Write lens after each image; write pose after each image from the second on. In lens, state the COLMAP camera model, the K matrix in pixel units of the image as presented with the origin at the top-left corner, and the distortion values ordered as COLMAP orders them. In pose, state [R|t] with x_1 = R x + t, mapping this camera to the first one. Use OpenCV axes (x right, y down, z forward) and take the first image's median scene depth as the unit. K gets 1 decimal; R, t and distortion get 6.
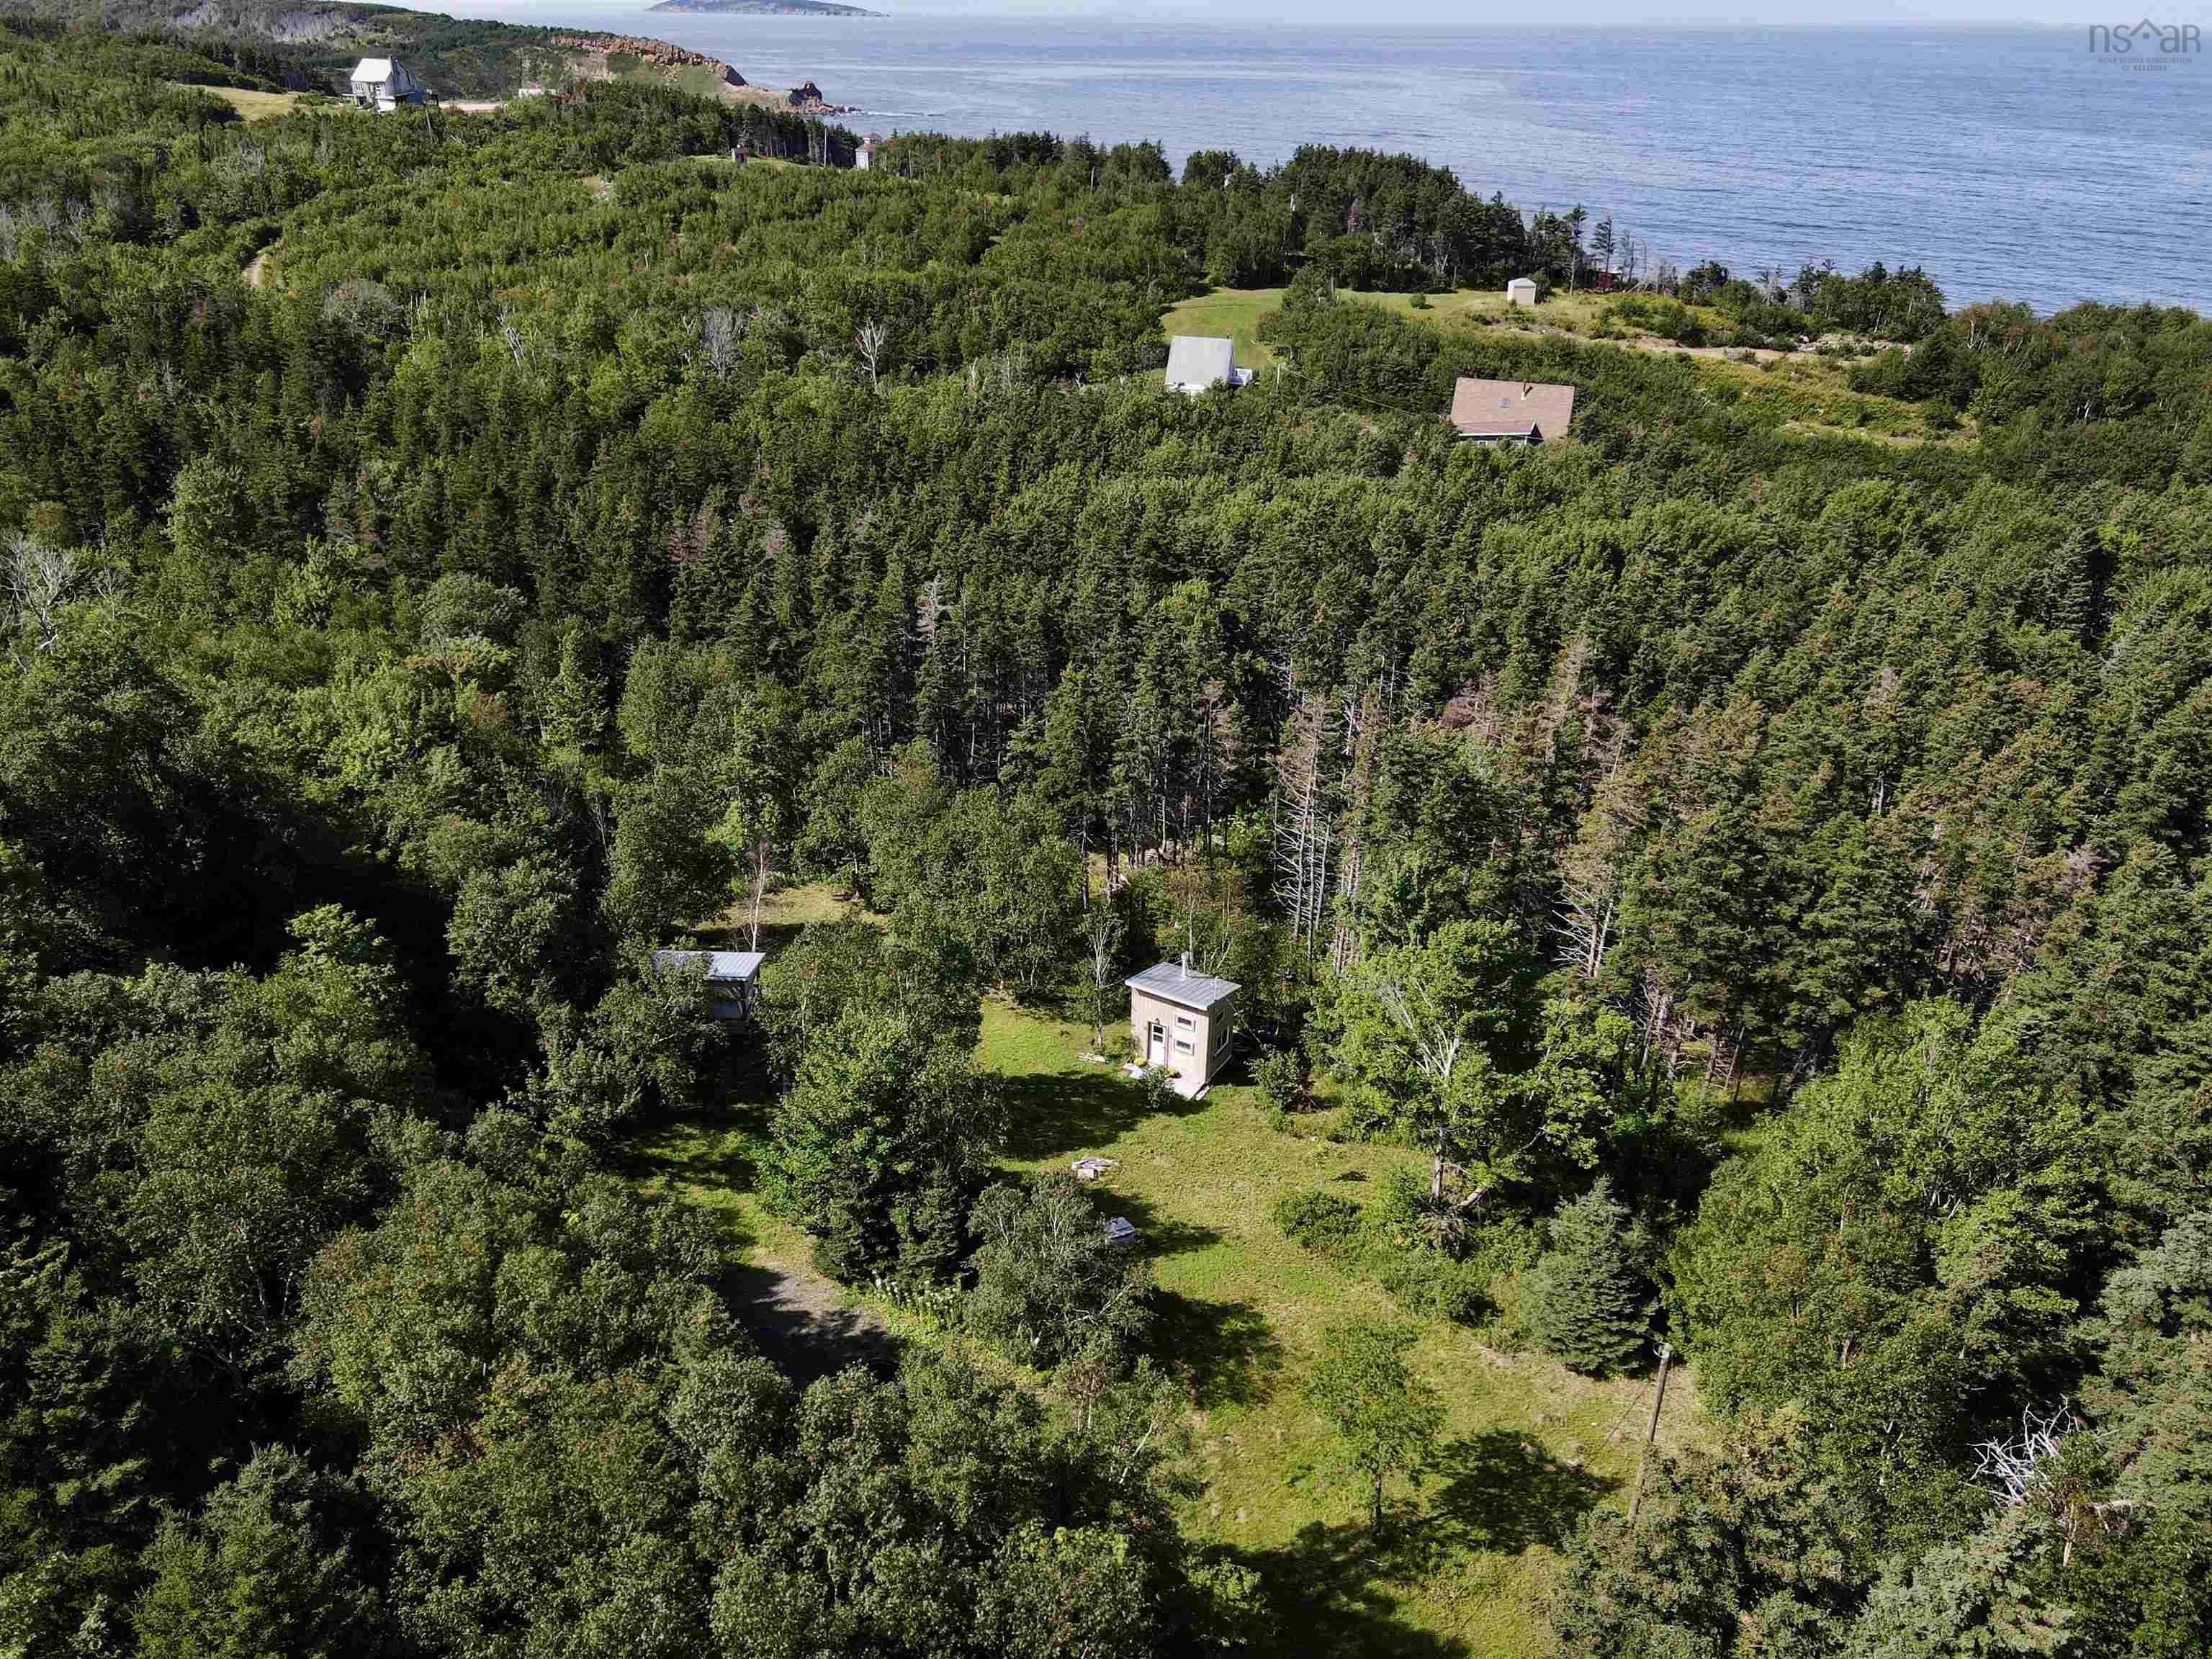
lens RADIAL K [[1629.8, 0, 1113.8], [0, 1629.8, 848.6], [0, 0, 1]] dist [-0.006869, 0.030707]
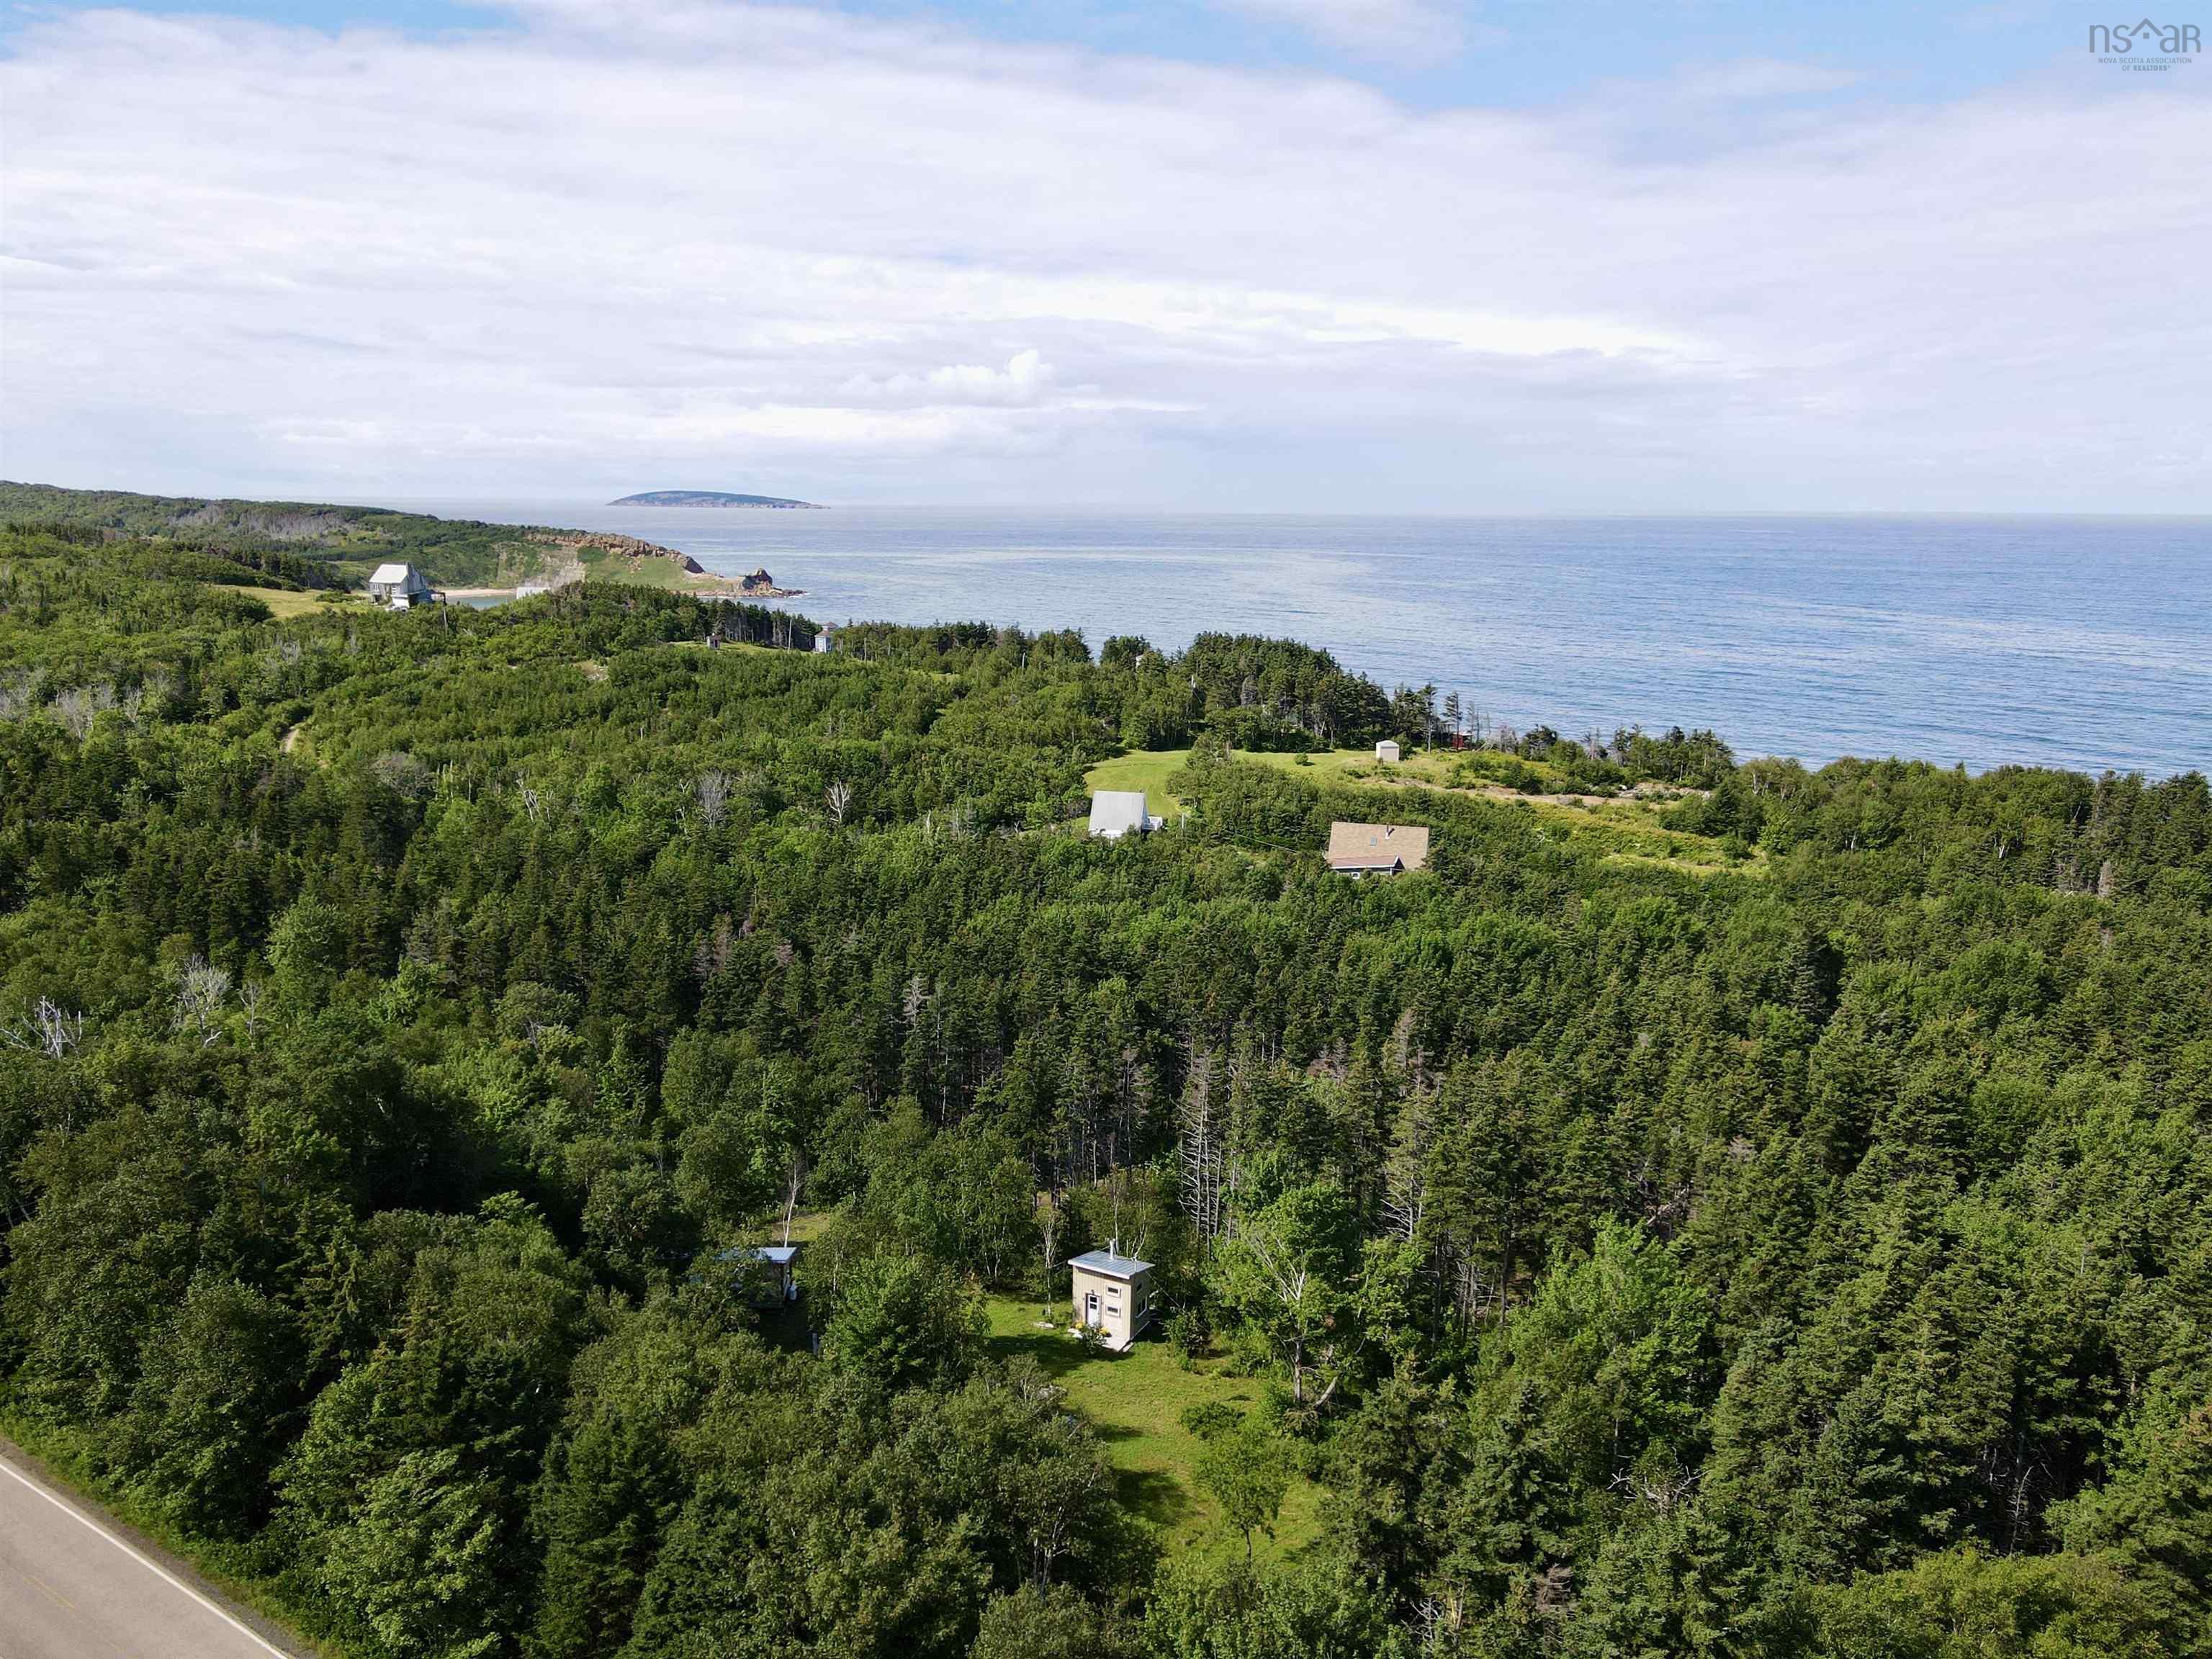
lens RADIAL K [[1629.8, 0, 1111.7], [0, 1629.8, 853.3], [0, 0, 1]] dist [-0.006869, 0.030707]
pose [[0.998943, -0.011976, 0.044381, -0.012171], [0.023078, 0.965634, -0.258878, 0.102211], [-0.039755, 0.259628, 0.964890, -0.368341]]
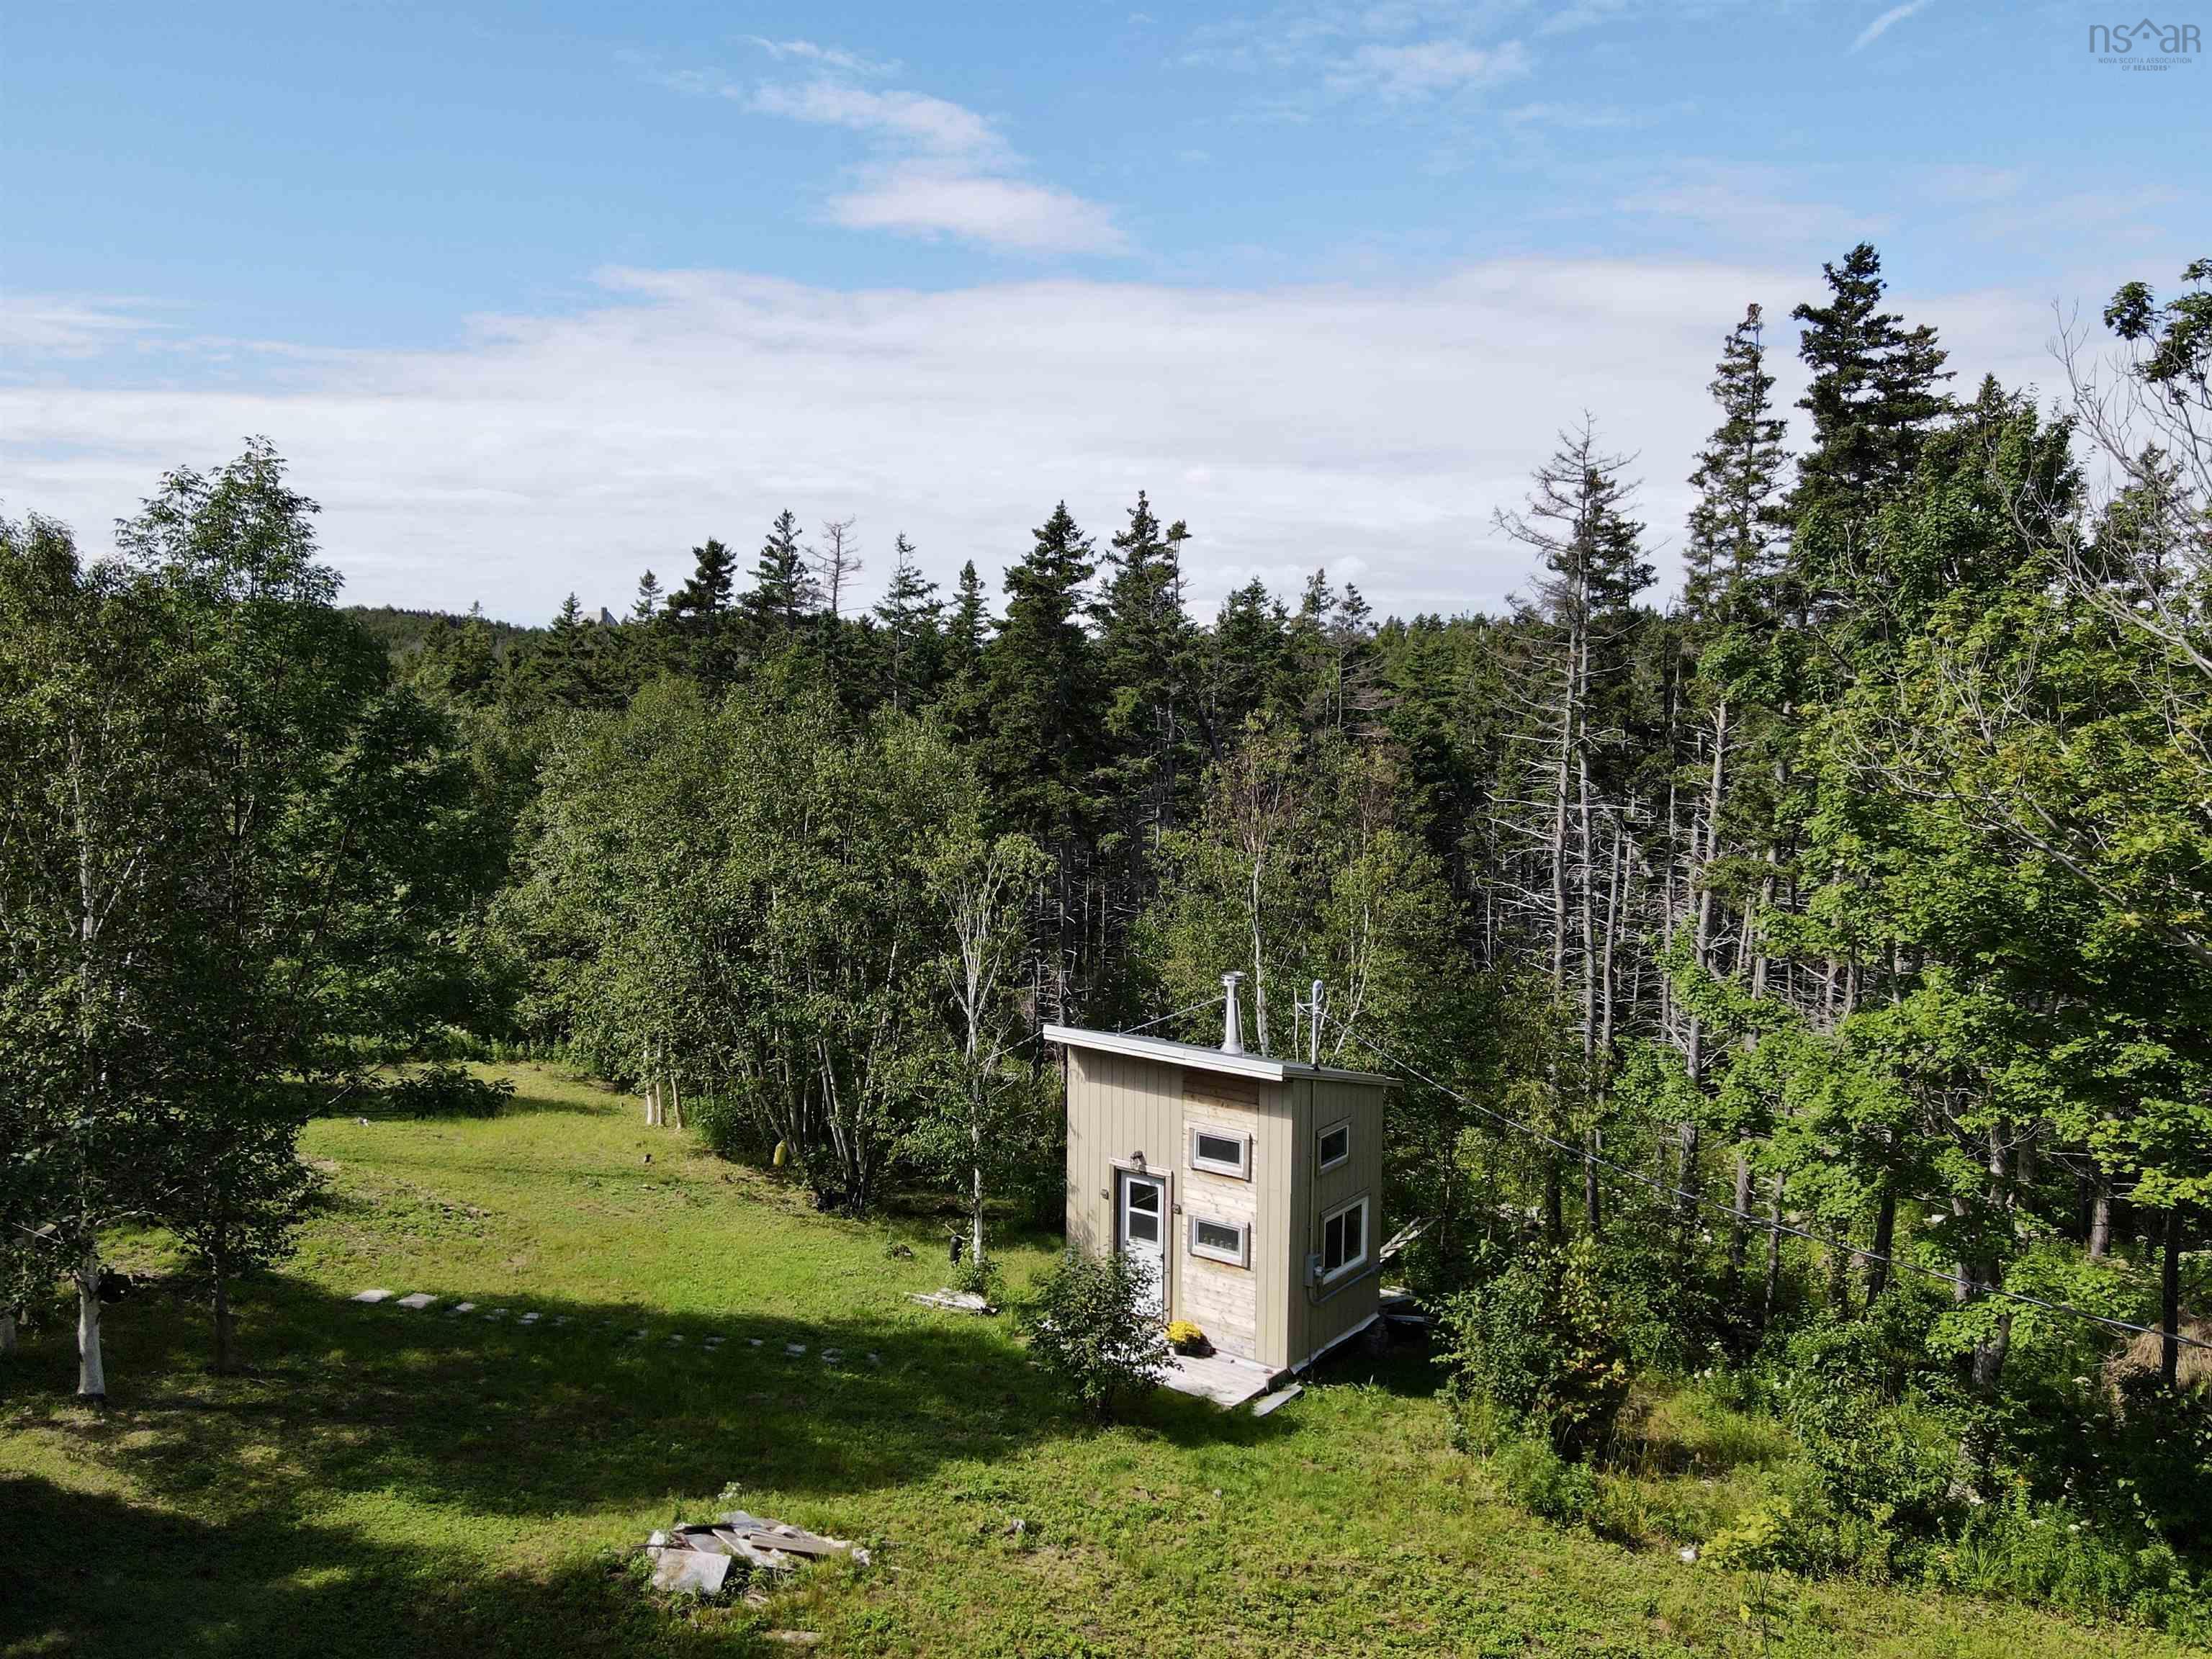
lens RADIAL K [[1629.8, 0, 1108.8], [0, 1629.8, 842.9], [0, 0, 1]] dist [-0.006869, 0.030707]
pose [[0.992354, 0.002106, -0.123407, 0.058921], [-0.048034, 0.927619, -0.370426, 0.163092], [0.113694, 0.373521, 0.920628, 0.664922]]
